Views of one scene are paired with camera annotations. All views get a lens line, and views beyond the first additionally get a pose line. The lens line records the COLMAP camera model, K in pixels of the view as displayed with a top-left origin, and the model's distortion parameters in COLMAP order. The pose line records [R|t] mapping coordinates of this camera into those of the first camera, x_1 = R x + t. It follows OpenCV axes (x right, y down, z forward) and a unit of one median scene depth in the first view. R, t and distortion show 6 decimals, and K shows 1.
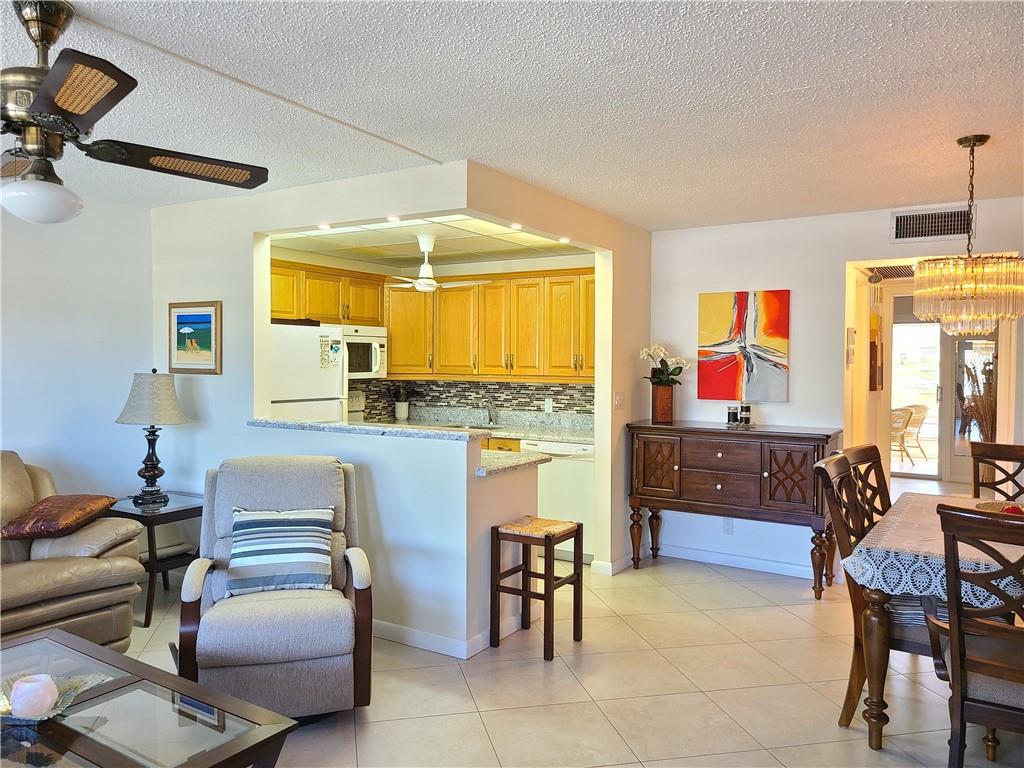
lens RADIAL K [[763.7, 0, 507.4], [0, 763.7, 376.9], [0, 0, 1]] dist [0.060339, -0.052788]
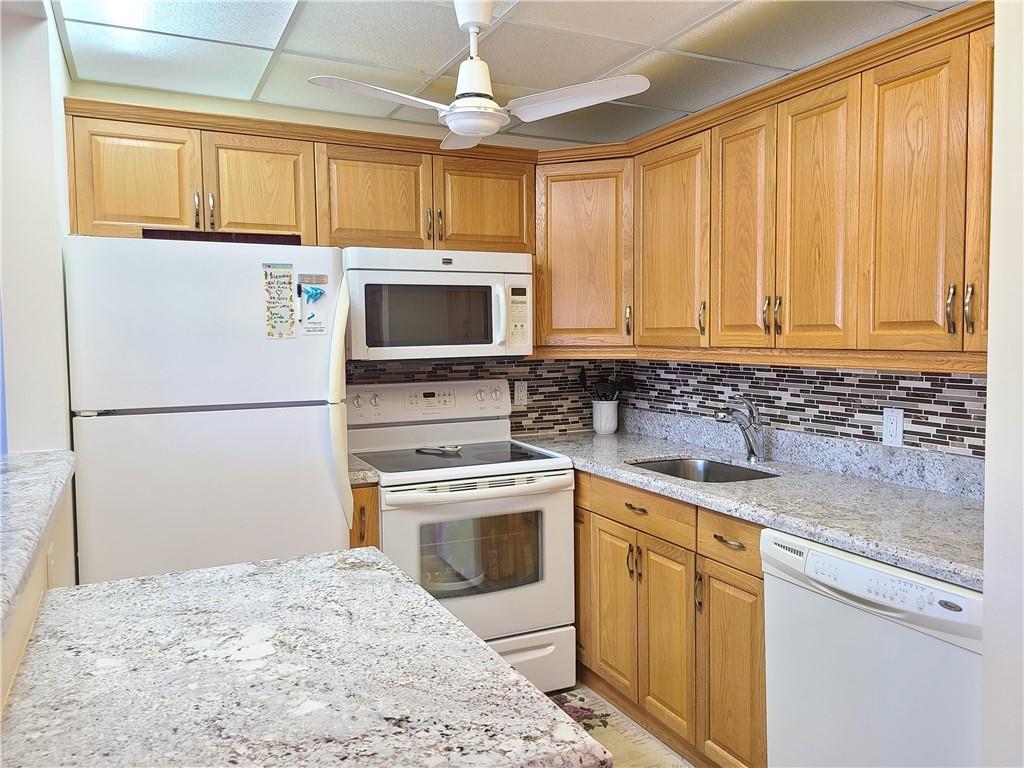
lens RADIAL K [[770.3, 0, 509.6], [0, 770.3, 377.4], [0, 0, 1]] dist [0.062831, -0.050581]
pose [[0.845423, 0.015465, -0.533874, 0.118256], [0.003933, 0.999373, 0.035177, -0.002618], [0.534083, -0.031839, 0.844832, 0.669914]]
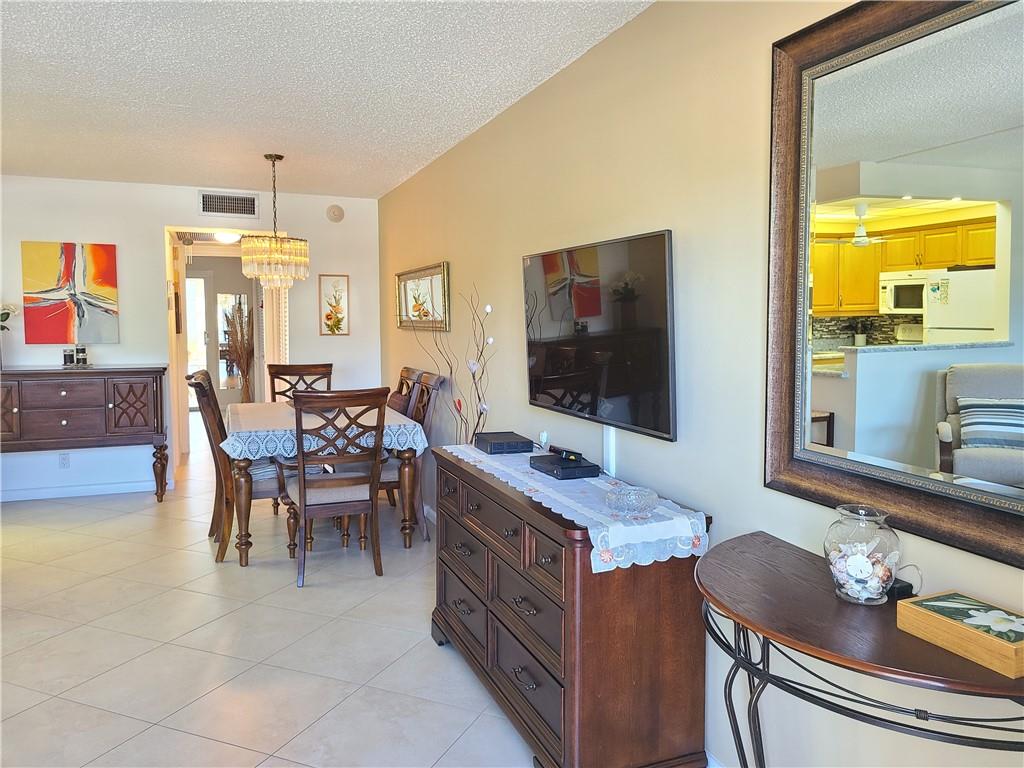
lens RADIAL K [[767.9, 0, 514.1], [0, 767.9, 374.1], [0, 0, 1]] dist [0.062109, -0.047332]
pose [[0.594969, -0.063229, 0.801258, -0.216050], [0.017633, 0.997688, 0.065637, 0.012459], [-0.803555, -0.024924, 0.594708, -0.163637]]
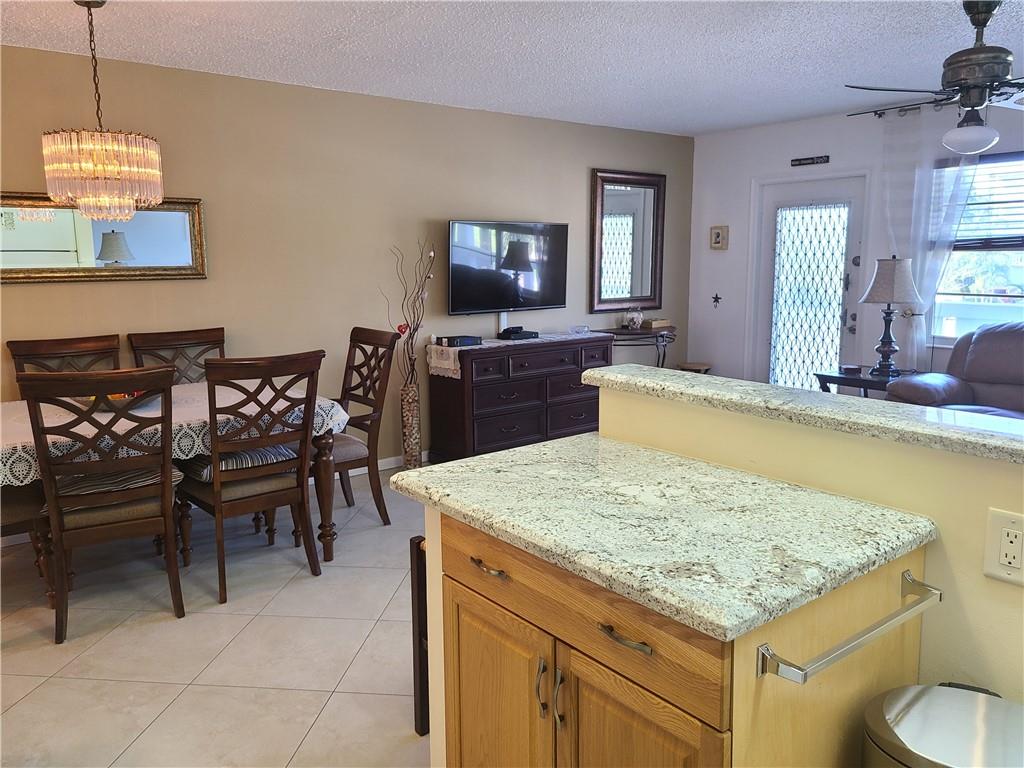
lens RADIAL K [[767.9, 0, 514.1], [0, 767.9, 374.1], [0, 0, 1]] dist [0.062109, -0.047332]
pose [[-0.941258, -0.049590, 0.334027, -0.119308], [0.010225, 0.984520, 0.174976, -0.020352], [-0.337533, 0.168113, -0.926180, 1.119206]]
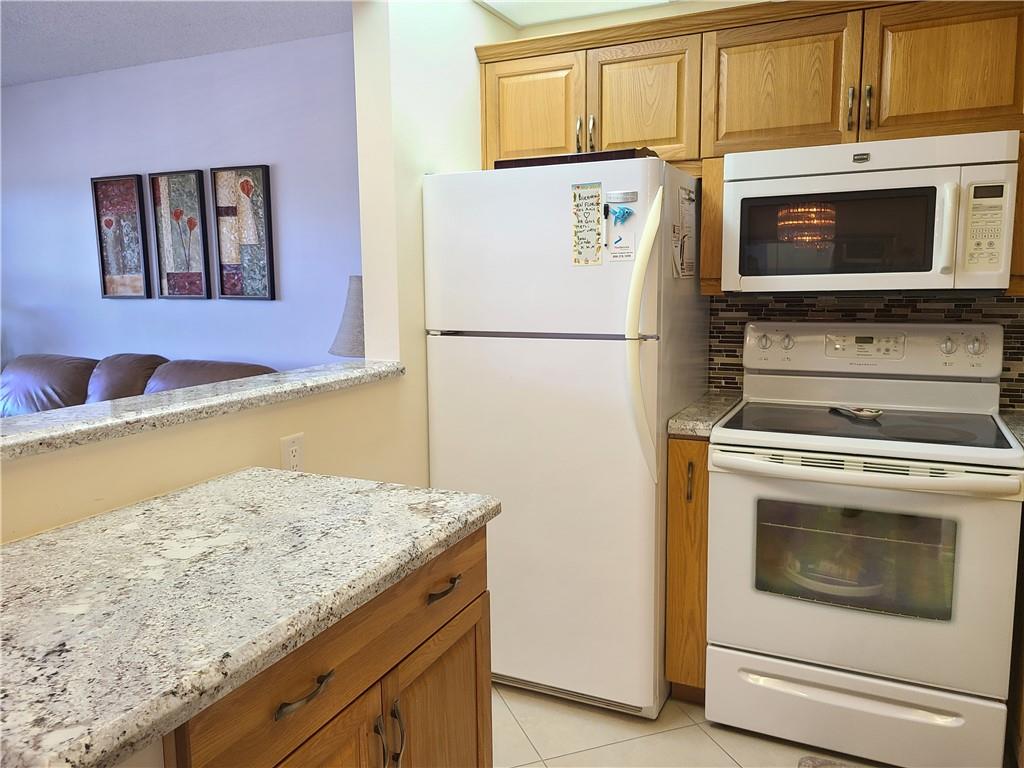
lens RADIAL K [[772.9, 0, 512.9], [0, 772.9, 380.5], [0, 0, 1]] dist [0.058421, -0.052128]
pose [[0.122074, 0.125109, -0.984604, 0.180638], [-0.009069, 0.992123, 0.124940, -0.000086], [0.992480, -0.006323, 0.122247, 0.887558]]
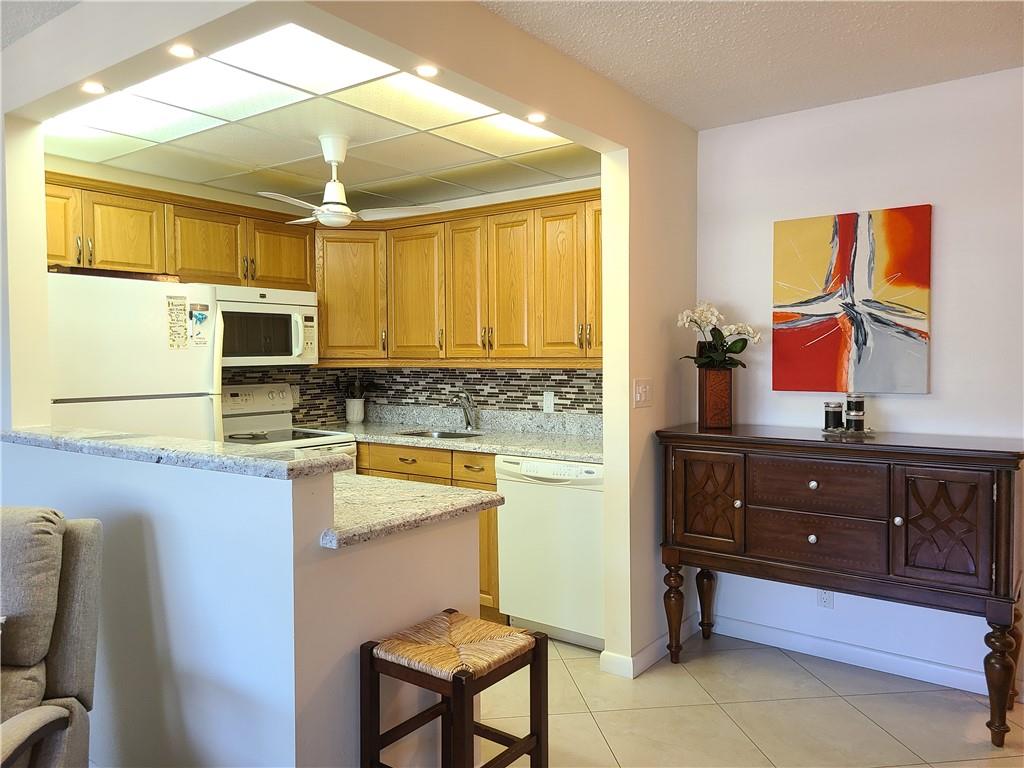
lens RADIAL K [[766.8, 0, 507.0], [0, 766.8, 379.2], [0, 0, 1]] dist [0.058599, -0.047382]
pose [[0.996471, -0.009867, -0.083353, 0.087822], [0.010611, 0.999908, 0.008486, 0.012571], [0.083261, -0.009340, 0.996484, 0.368371]]
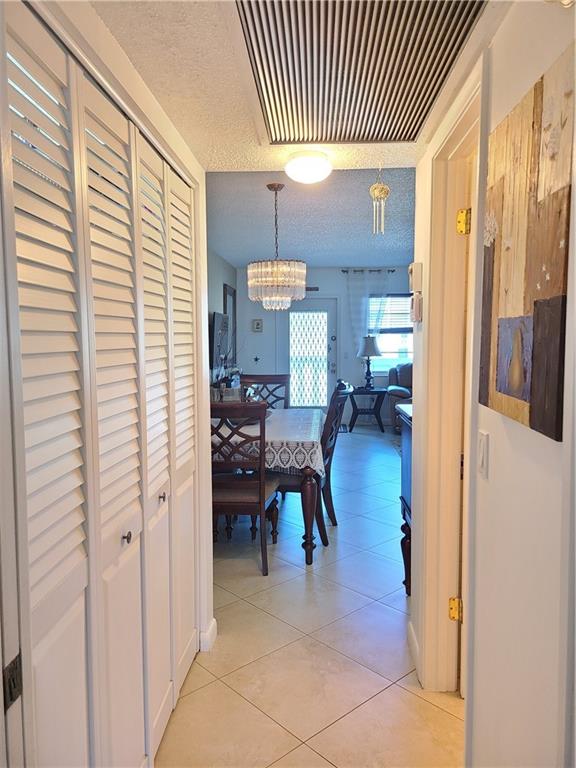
lens RADIAL K [[576.0, 0, 290.1], [0, 576.0, 382.1], [0, 0, 1]] dist [0.062109, -0.047332]
pose [[-0.871948, 0.038970, -0.488044, 0.750200], [-0.010000, 0.995202, 0.097332, -0.016239], [0.489496, 0.089749, -0.867375, 1.336254]]
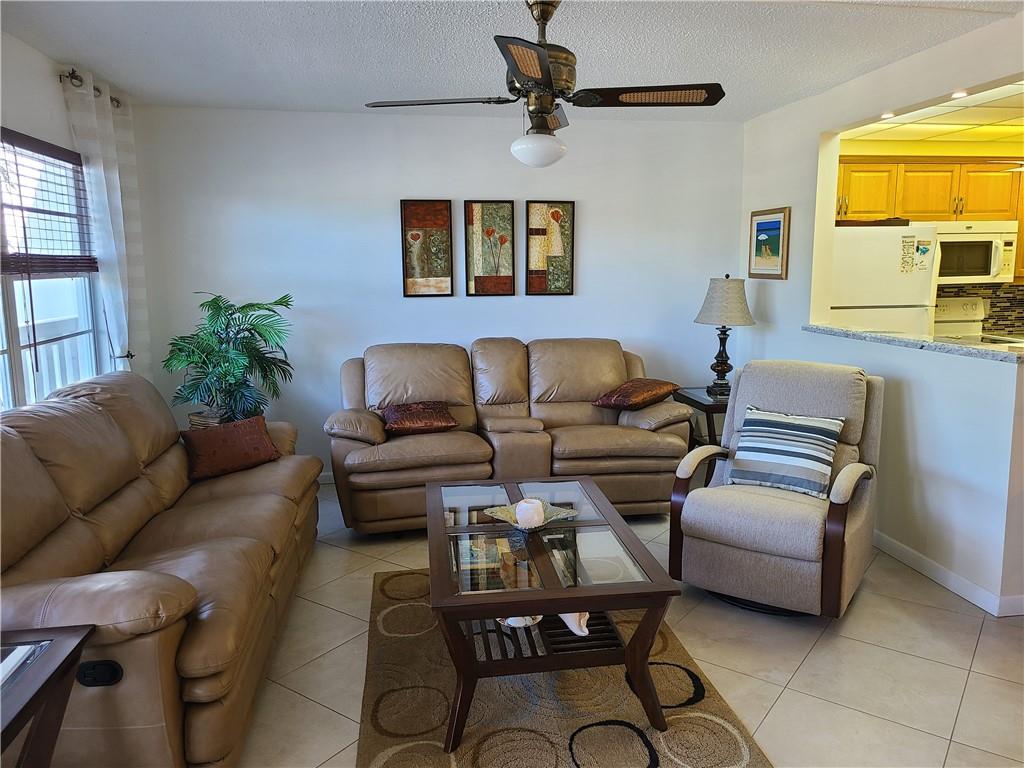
lens RADIAL K [[765.1, 0, 517.7], [0, 765.1, 370.1], [0, 0, 1]] dist [0.068979, -0.054697]
pose [[0.659715, 0.093041, -0.745734, 0.152365], [-0.003645, 0.992691, 0.120628, -0.005302], [0.751507, -0.076862, 0.655233, 0.037410]]
